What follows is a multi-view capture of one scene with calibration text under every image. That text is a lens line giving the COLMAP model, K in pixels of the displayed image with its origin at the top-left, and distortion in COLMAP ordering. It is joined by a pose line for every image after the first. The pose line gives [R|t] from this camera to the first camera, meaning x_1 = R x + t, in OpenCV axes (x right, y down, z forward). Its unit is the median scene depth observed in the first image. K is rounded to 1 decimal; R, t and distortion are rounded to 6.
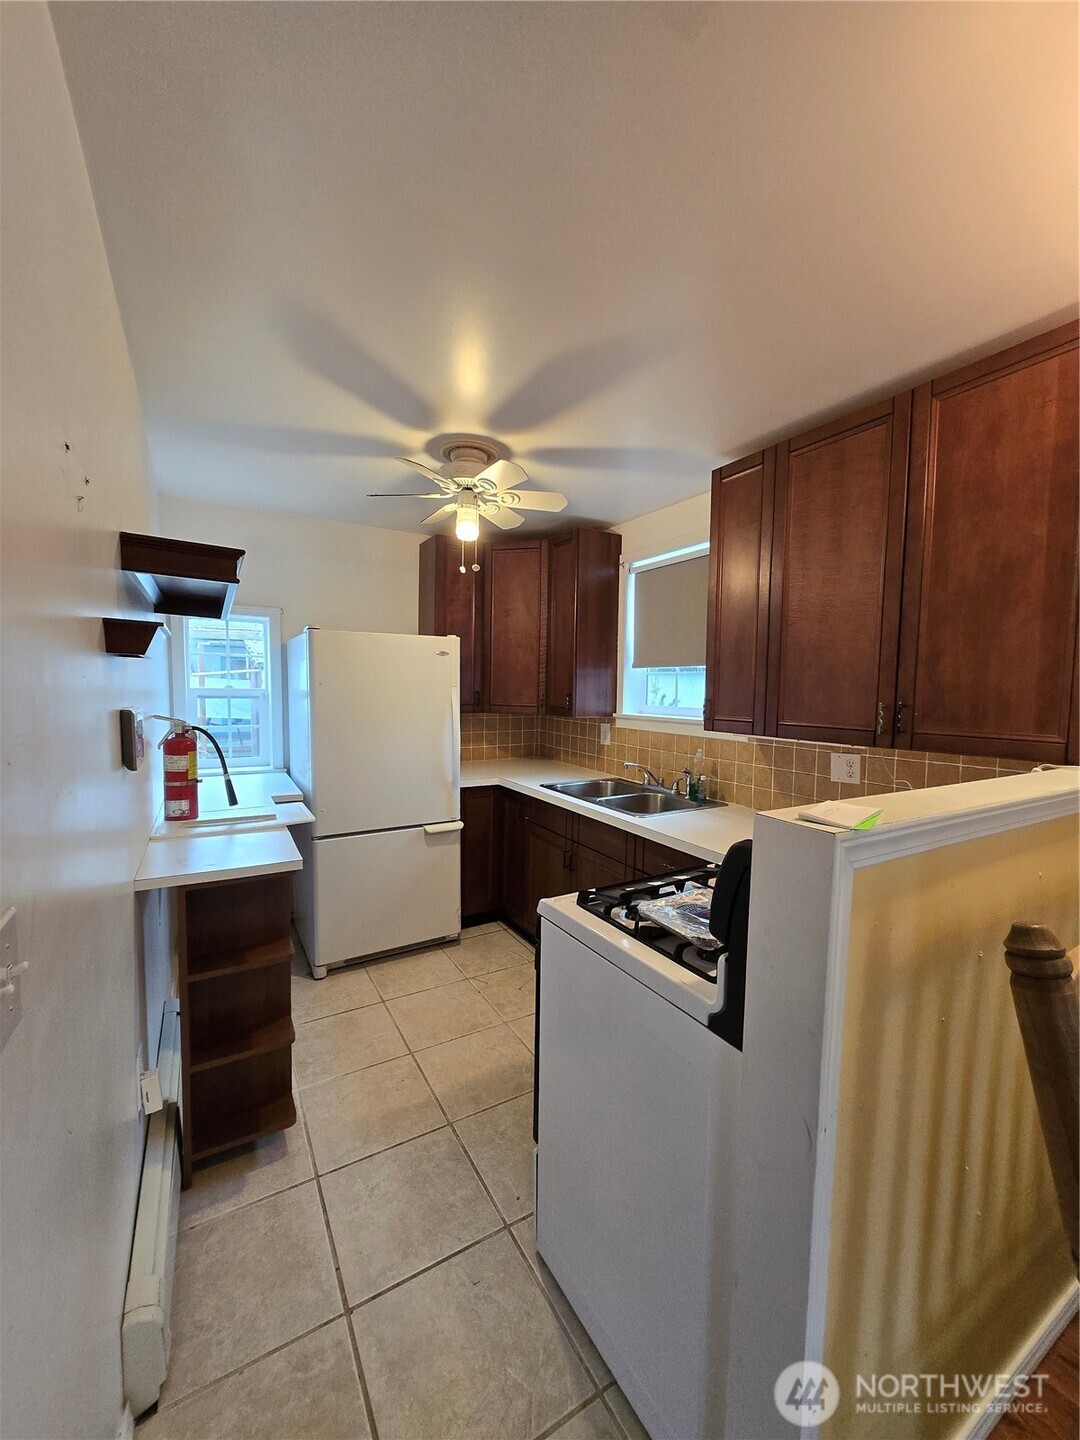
lens RADIAL K [[566.4, 0, 544.0], [0, 566.4, 725.6], [0, 0, 1]] dist [0.002347, -0.000212]
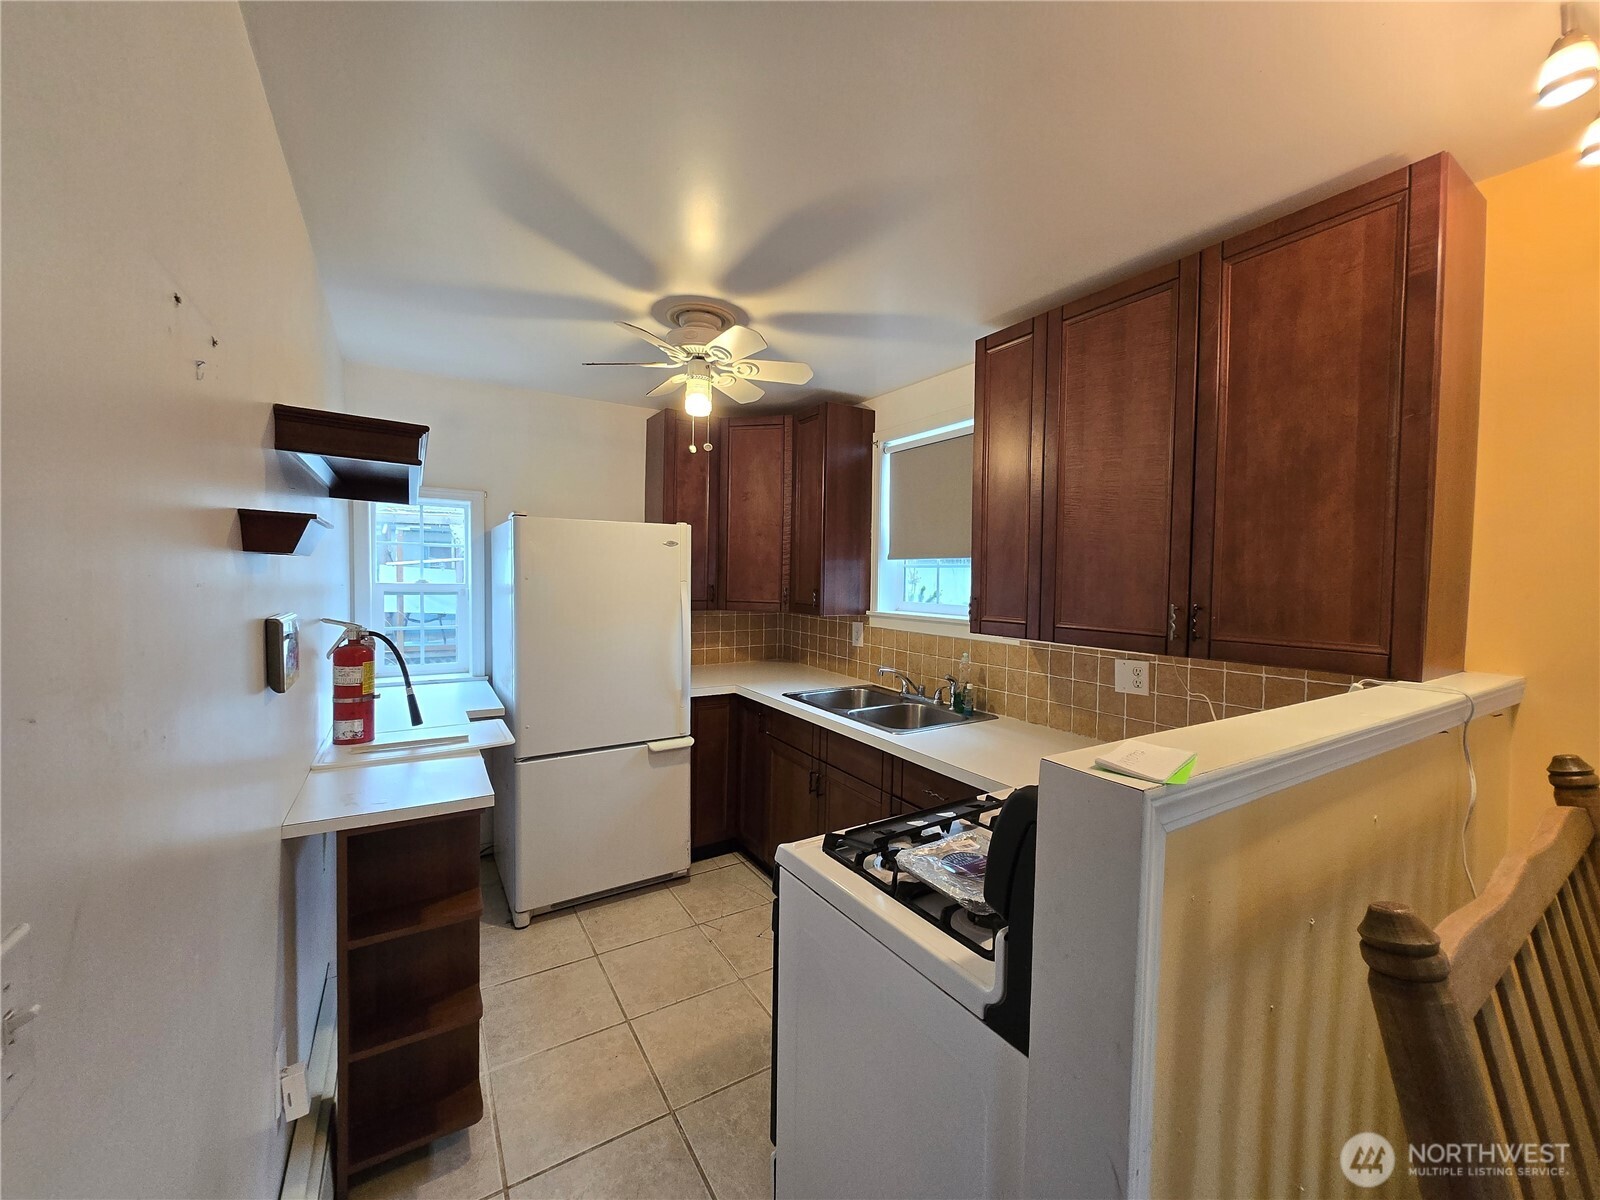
lens RADIAL K [[629.4, 0, 808.9], [0, 629.4, 594.4], [0, 0, 1]] dist [0.002347, -0.000212]
pose [[0.999583, -0.000836, 0.028878, 0.007507], [0.001928, 0.999283, -0.037816, -0.017069], [-0.028826, 0.037855, 0.998867, 0.042152]]
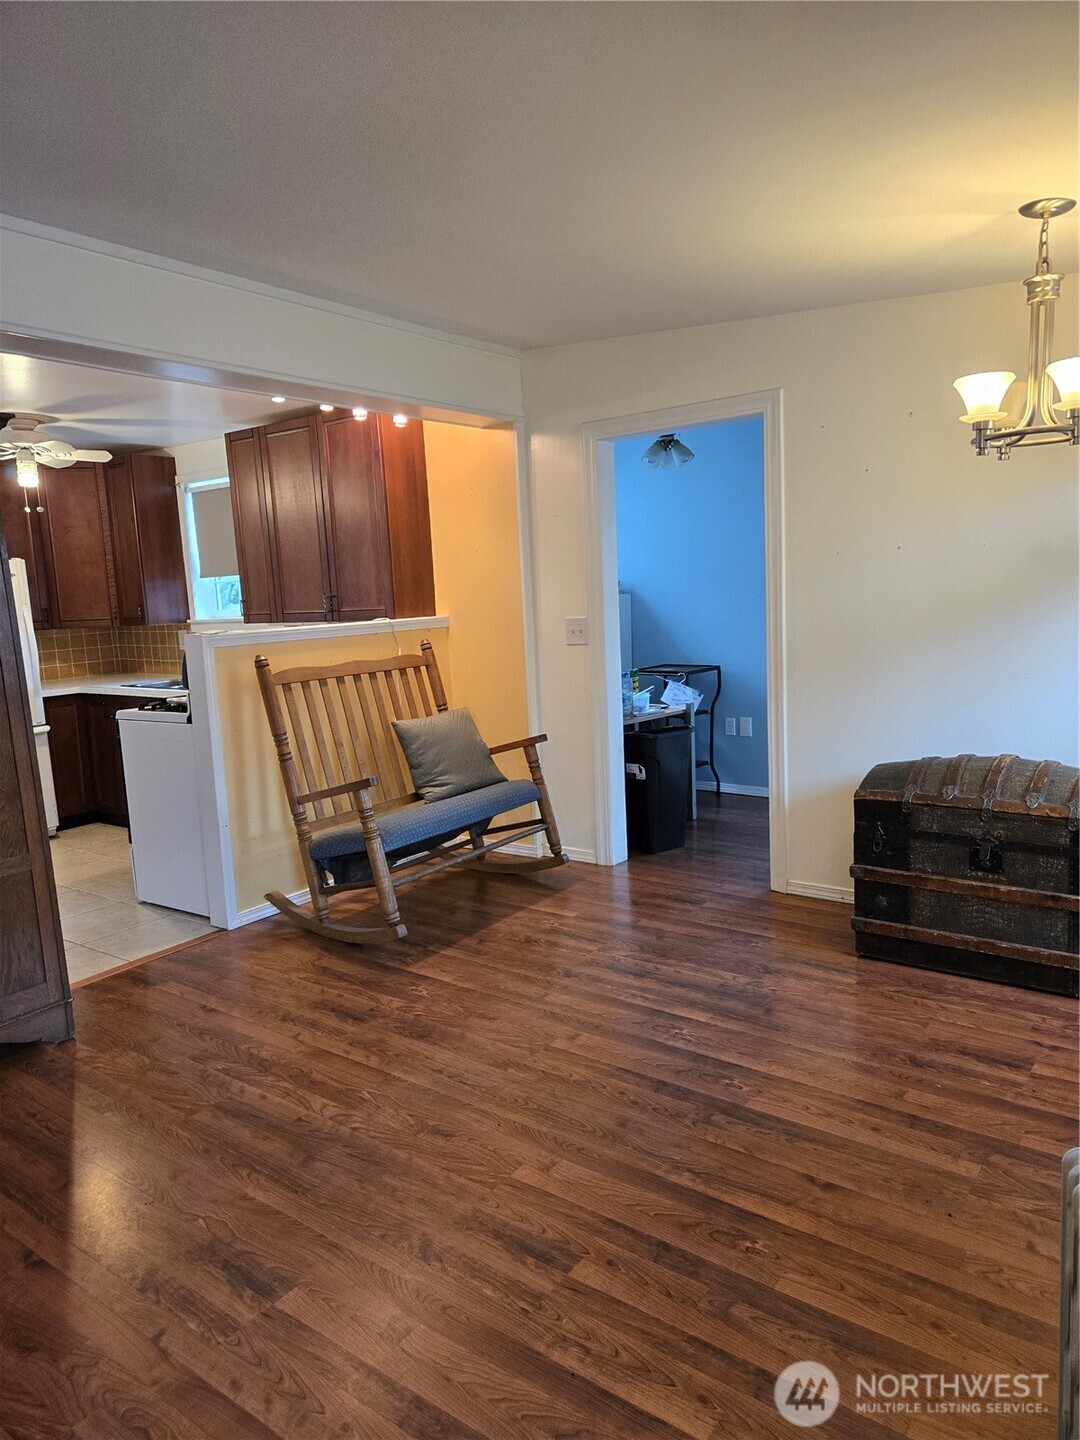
lens RADIAL K [[965.1, 0, 552.7], [0, 965.1, 714.2], [0, 0, 1]] dist [0.029720, -0.000920]
pose [[0.919227, -0.111295, 0.377670, 0.069949], [0.089643, 0.993184, 0.074495, 0.137473], [-0.383387, -0.034622, 0.922939, -1.677141]]
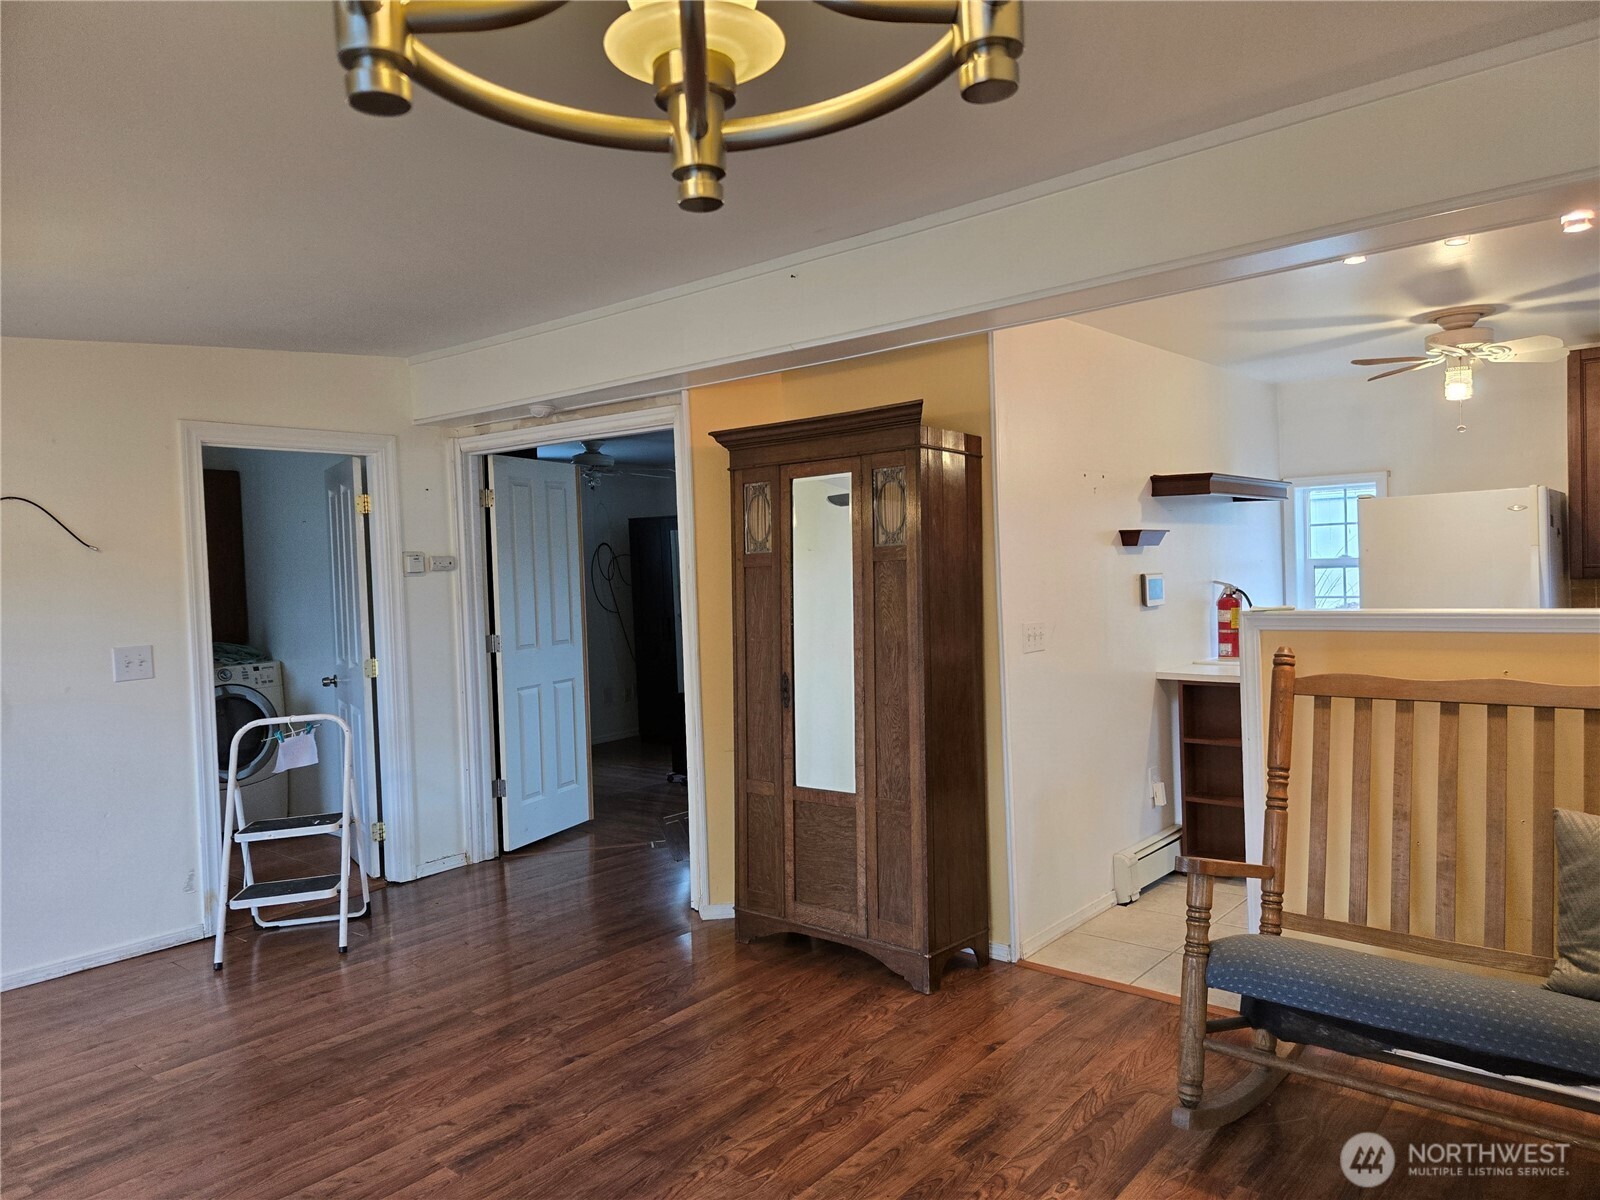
lens RADIAL K [[1072.3, 0, 805.5], [0, 1072.3, 596.6], [0, 0, 1]] dist [0.029720, -0.000920]
pose [[0.328306, -0.001598, -0.944570, 1.441603], [-0.026741, 0.999582, -0.010985, 0.075423], [0.944193, 0.028865, 0.328126, -0.783391]]
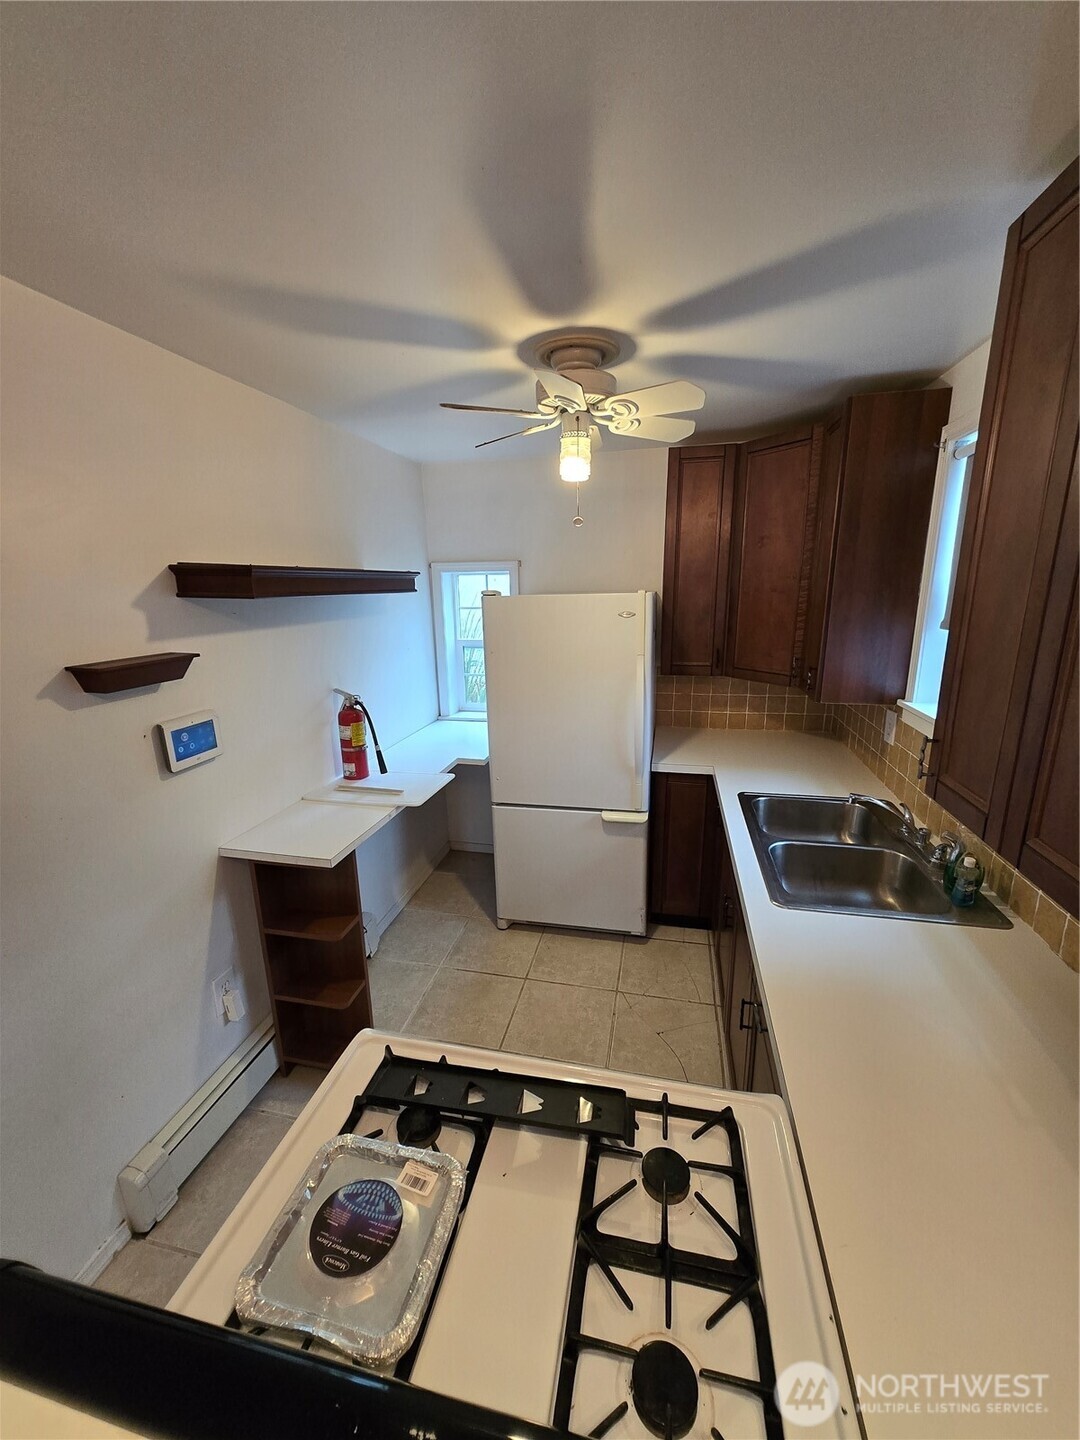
lens RADIAL K [[566.4, 0, 539.5], [0, 566.4, 727.6], [0, 0, 1]] dist [0.002347, -0.000212]
pose [[0.725642, 0.139724, -0.673736, 0.424612], [-0.015514, 0.982238, 0.186994, -0.166735], [0.687897, -0.125239, 0.714921, 0.439631]]
